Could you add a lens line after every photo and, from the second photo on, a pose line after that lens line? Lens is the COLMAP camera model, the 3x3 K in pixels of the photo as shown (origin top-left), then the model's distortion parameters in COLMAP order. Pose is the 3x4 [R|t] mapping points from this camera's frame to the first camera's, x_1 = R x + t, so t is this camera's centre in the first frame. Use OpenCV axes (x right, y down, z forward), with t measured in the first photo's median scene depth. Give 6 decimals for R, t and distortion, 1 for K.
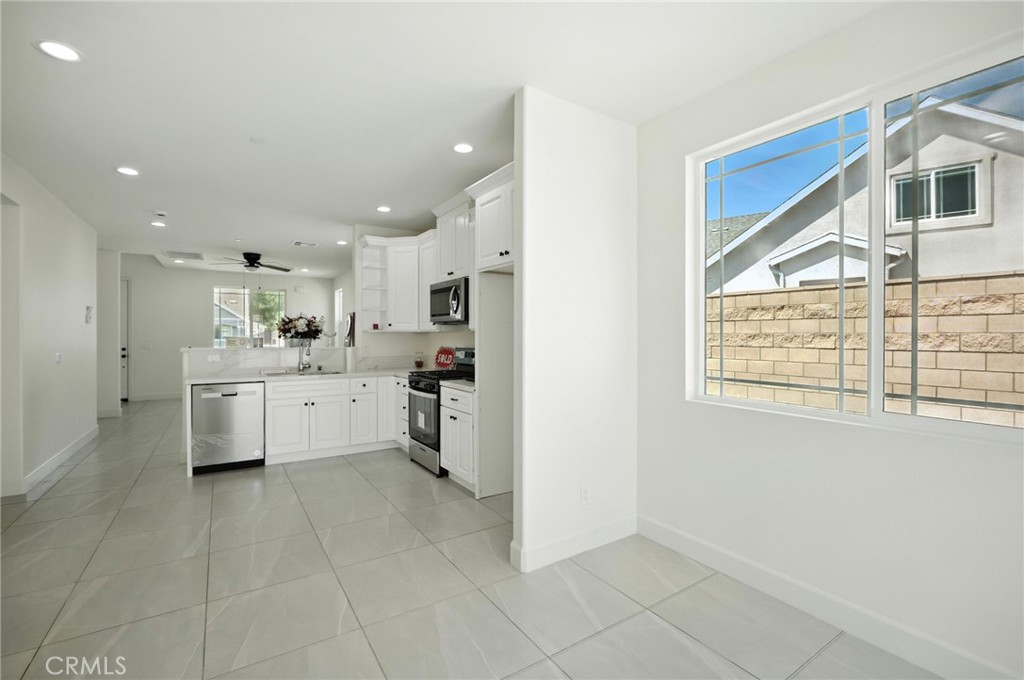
lens RADIAL K [[449.0, 0, 512.0], [0, 449.0, 340.0], [0, 0, 1]] dist [0.000961, 0.000107]
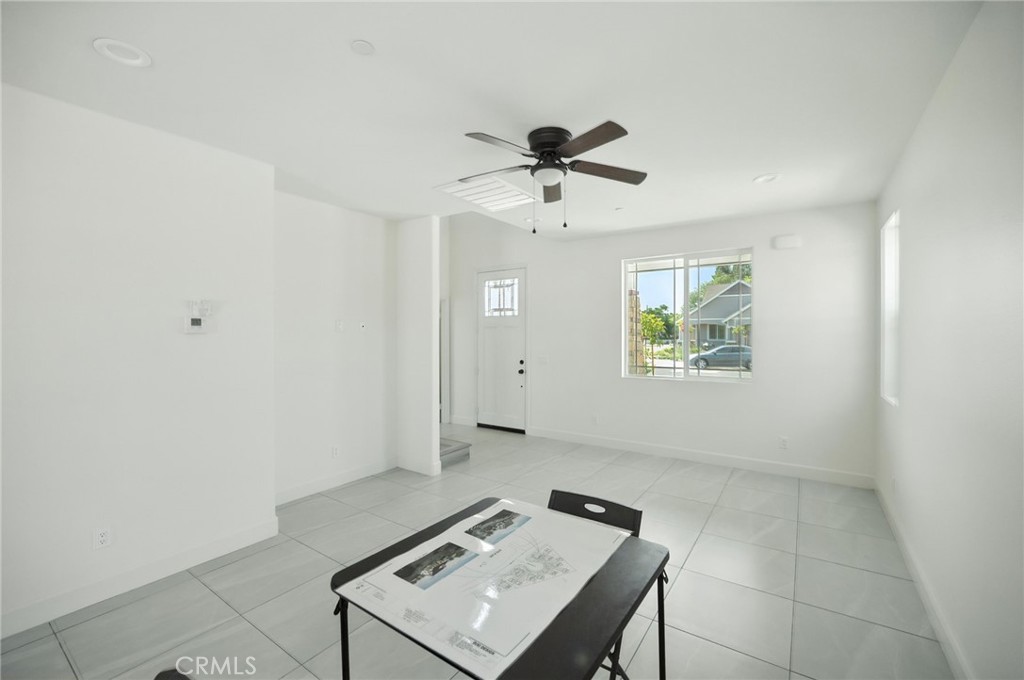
lens RADIAL K [[431.9, 0, 512.0], [0, 431.9, 340.0], [0, 0, 1]] dist [-0.001028, -0.000144]
pose [[0.376219, 0.023650, -0.926229, -0.221741], [-0.012633, 0.999712, 0.020395, -0.029287], [0.926444, 0.004029, 0.376410, 0.718029]]
